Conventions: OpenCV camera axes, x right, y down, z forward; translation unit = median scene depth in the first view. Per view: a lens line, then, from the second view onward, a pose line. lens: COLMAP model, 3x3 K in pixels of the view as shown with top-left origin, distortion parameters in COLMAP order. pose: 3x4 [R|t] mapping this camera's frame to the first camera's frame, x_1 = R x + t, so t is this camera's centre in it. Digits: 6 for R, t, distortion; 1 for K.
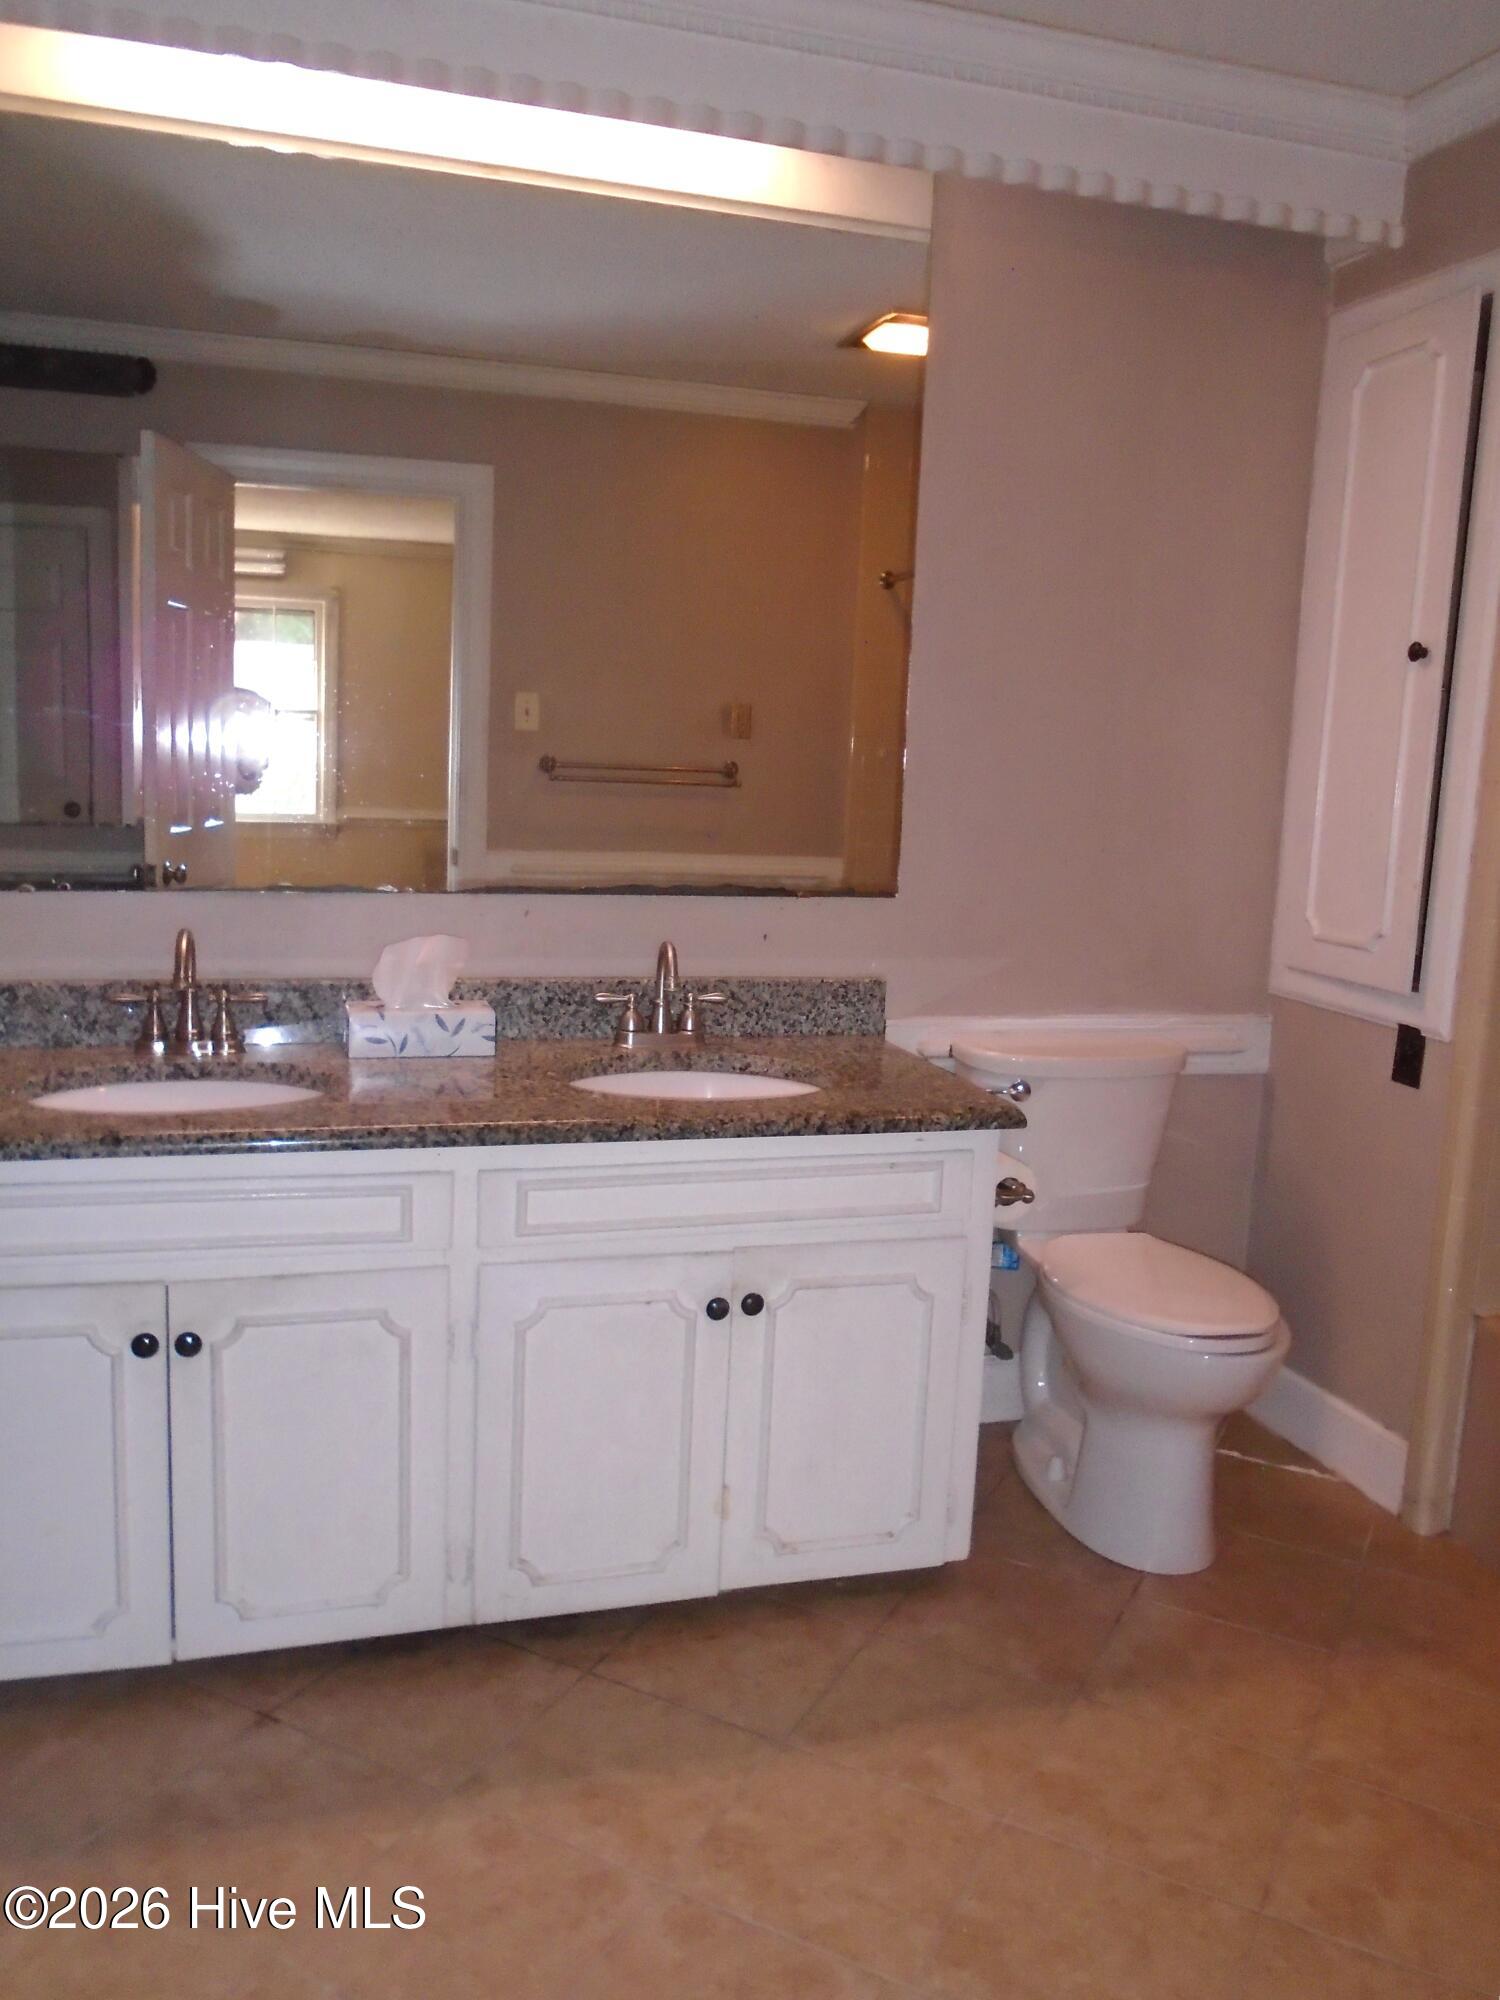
lens RADIAL K [[1570.9, 0, 733.9], [0, 1570.9, 992.4], [0, 0, 1]] dist [0.004084, -0.004970]
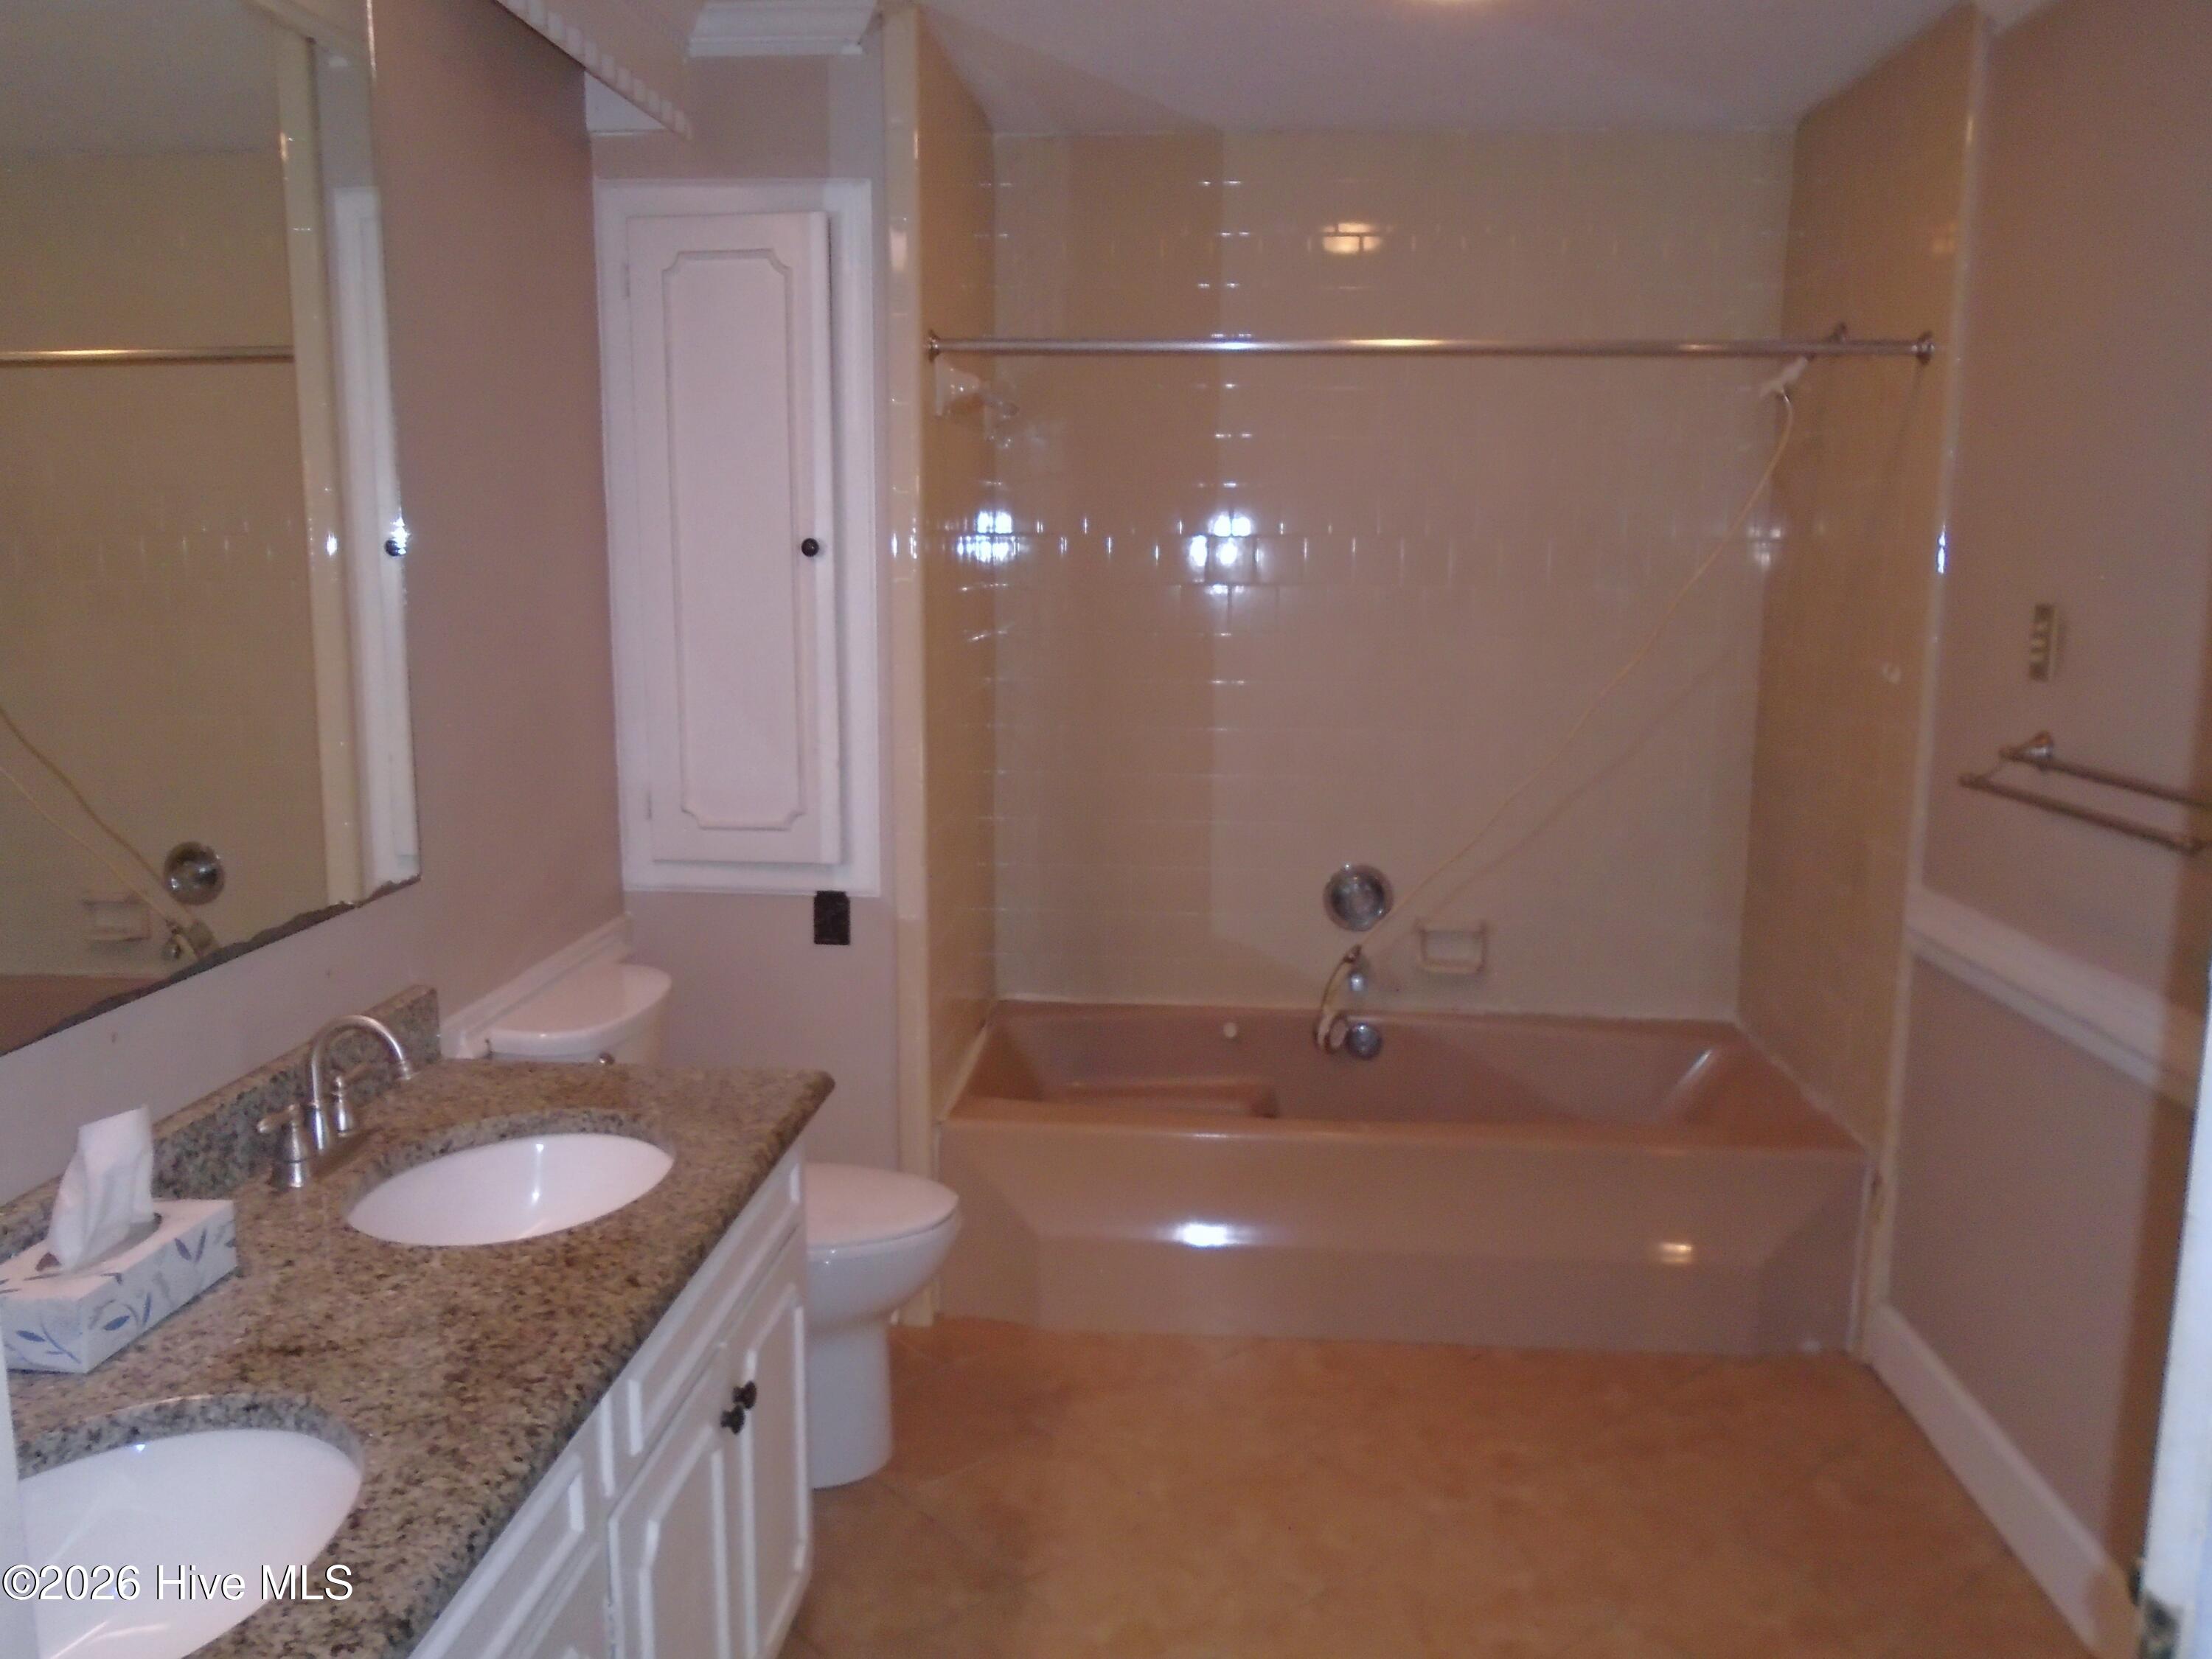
lens RADIAL K [[1737.4, 0, 1096.1], [0, 1737.4, 824.8], [0, 0, 1]] dist [0.004084, -0.004970]
pose [[0.359752, -0.191205, 0.913247, -0.595852], [0.157716, 0.977155, 0.142457, -0.167562], [-0.919622, 0.092785, 0.381689, 0.383455]]
